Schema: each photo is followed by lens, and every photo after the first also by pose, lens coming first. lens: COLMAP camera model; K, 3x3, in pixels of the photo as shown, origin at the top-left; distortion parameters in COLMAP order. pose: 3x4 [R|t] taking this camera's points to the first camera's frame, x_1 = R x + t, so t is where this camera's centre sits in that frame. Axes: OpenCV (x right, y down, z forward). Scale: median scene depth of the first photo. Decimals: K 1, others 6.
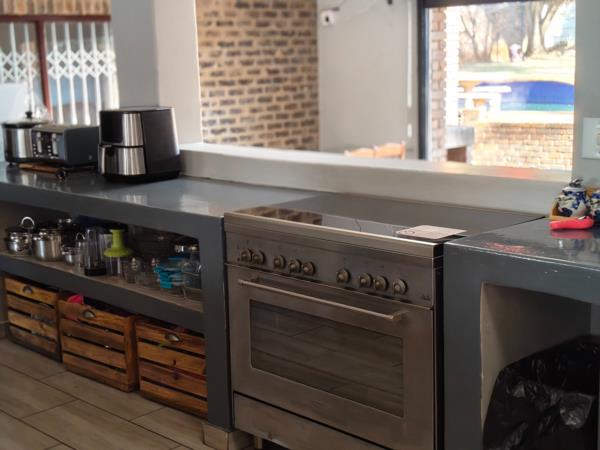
lens RADIAL K [[964.0, 0, 300.9], [0, 964.0, 220.1], [0, 0, 1]] dist [0.173023, 0.000000]
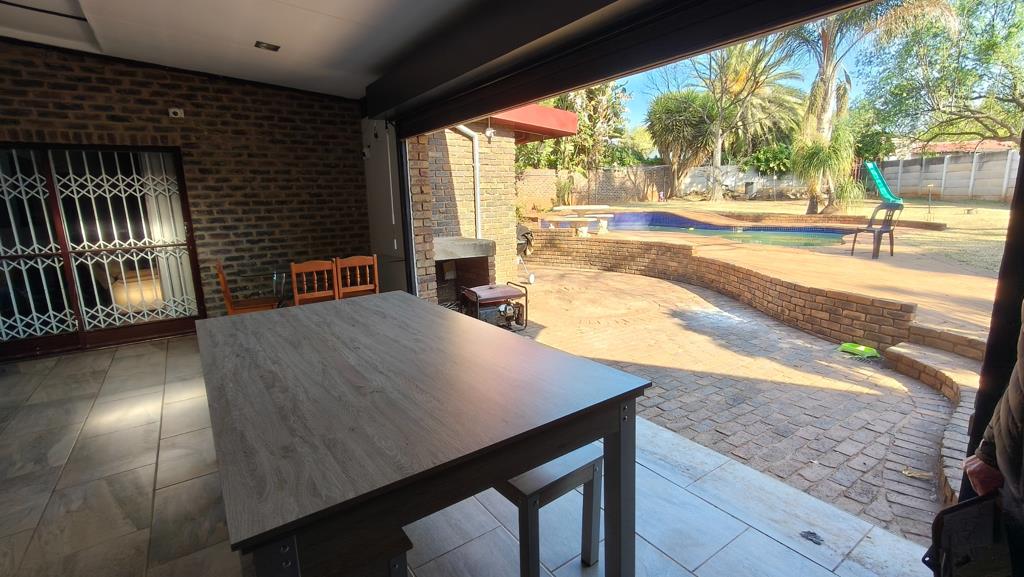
lens RADIAL K [[468.7, 0, 515.2], [0, 468.7, 288.8], [0, 0, 1]] dist [-0.004108, -0.000318]
pose [[0.988749, 0.033390, -0.145807, 0.736323], [-0.030581, 0.999302, 0.021461, -0.118152], [0.146422, -0.016760, 0.989080, 0.978473]]
